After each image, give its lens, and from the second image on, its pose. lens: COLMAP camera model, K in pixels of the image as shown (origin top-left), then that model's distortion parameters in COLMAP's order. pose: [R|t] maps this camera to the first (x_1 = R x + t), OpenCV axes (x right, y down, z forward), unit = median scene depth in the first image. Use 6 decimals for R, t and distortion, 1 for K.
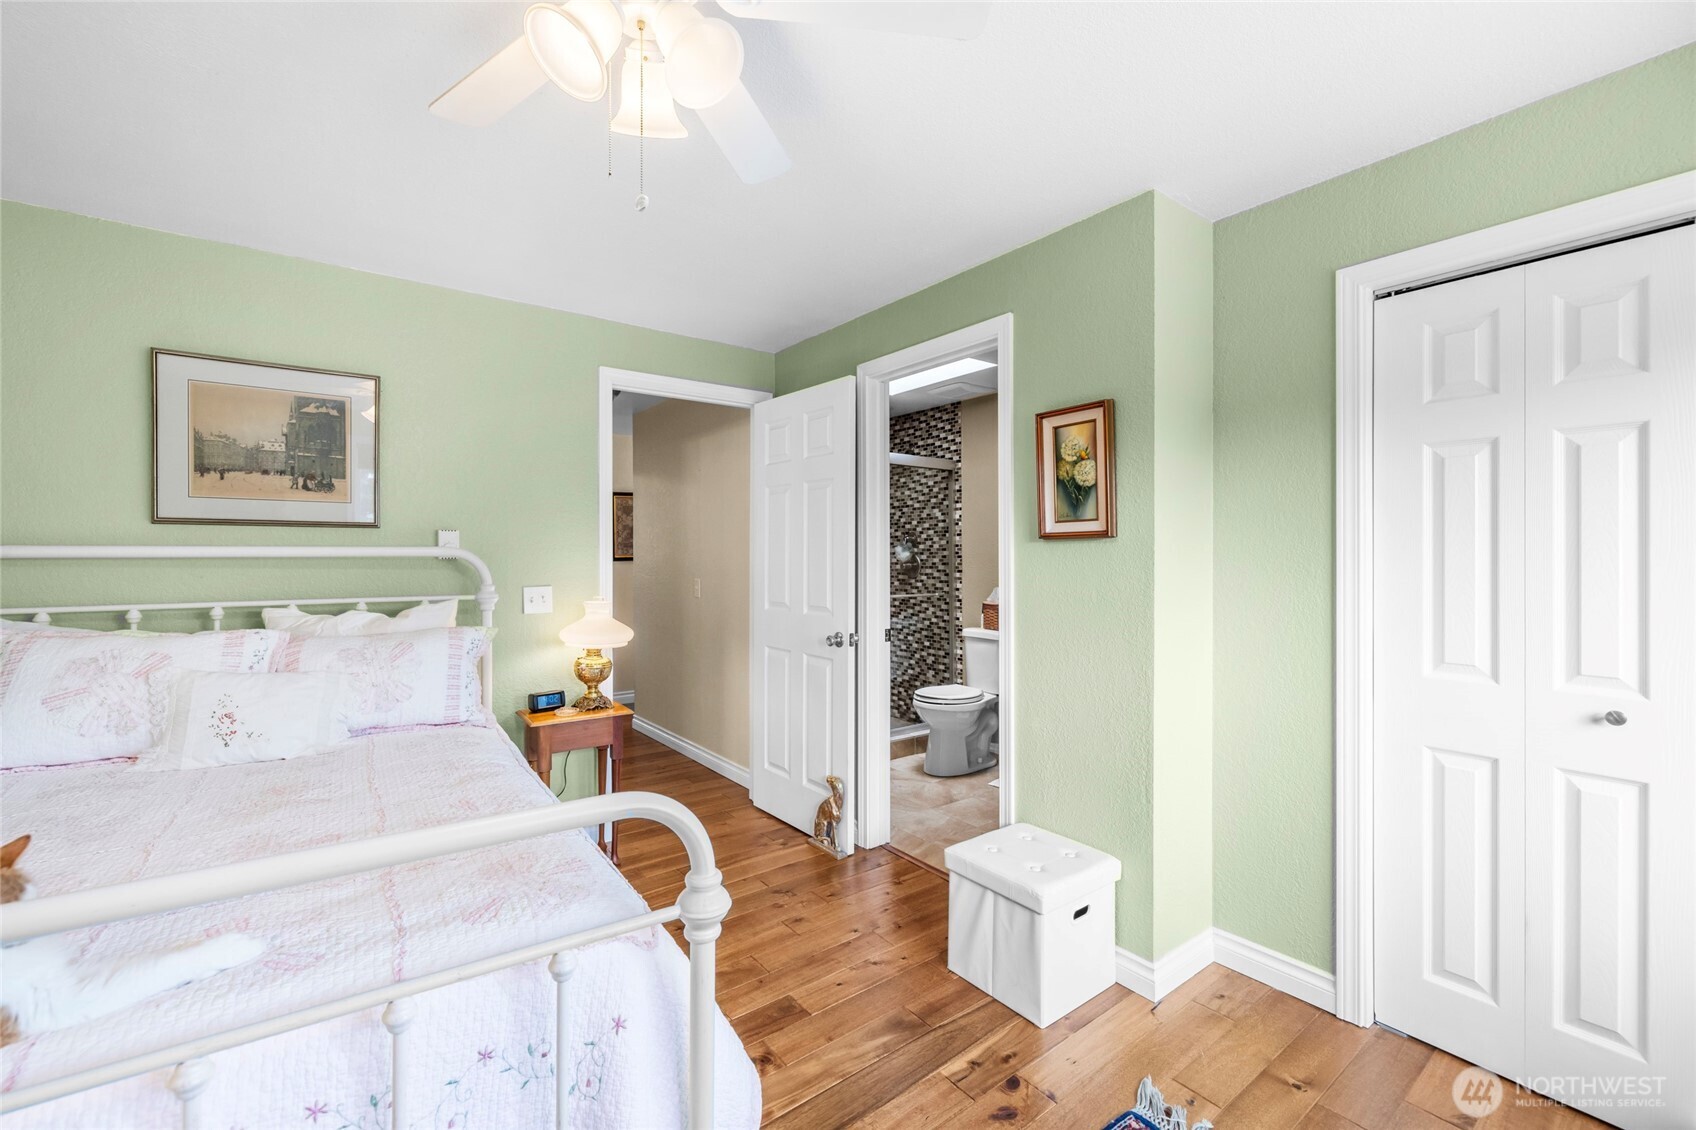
lens RADIAL K [[697.0, 0, 846.7], [0, 697.0, 559.8], [0, 0, 1]] dist [-0.000756, 0.000029]
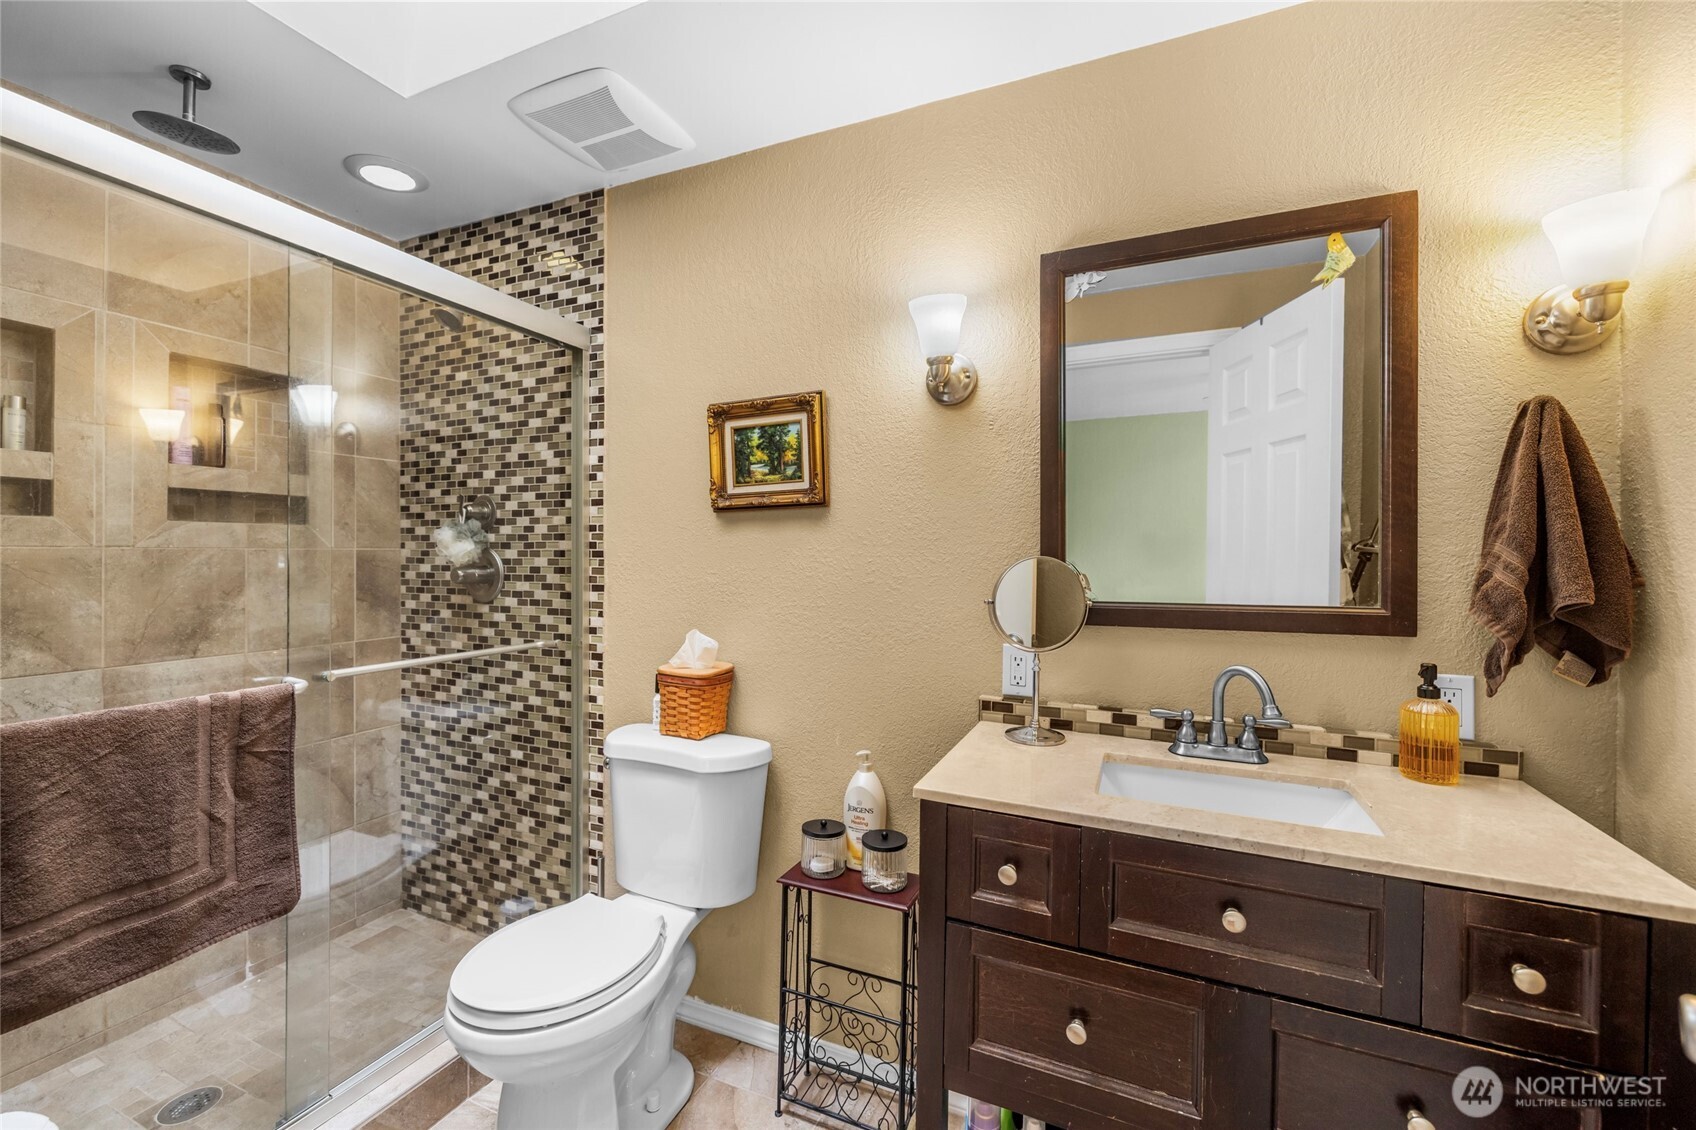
lens RADIAL K [[697.0, 0, 843.5], [0, 697.0, 559.4], [0, 0, 1]] dist [-0.000756, 0.000029]
pose [[0.876463, 0.006595, 0.481424, 0.084373], [-0.008453, 0.999963, 0.001691, -0.003225], [-0.481395, -0.005551, 0.876486, 0.529253]]
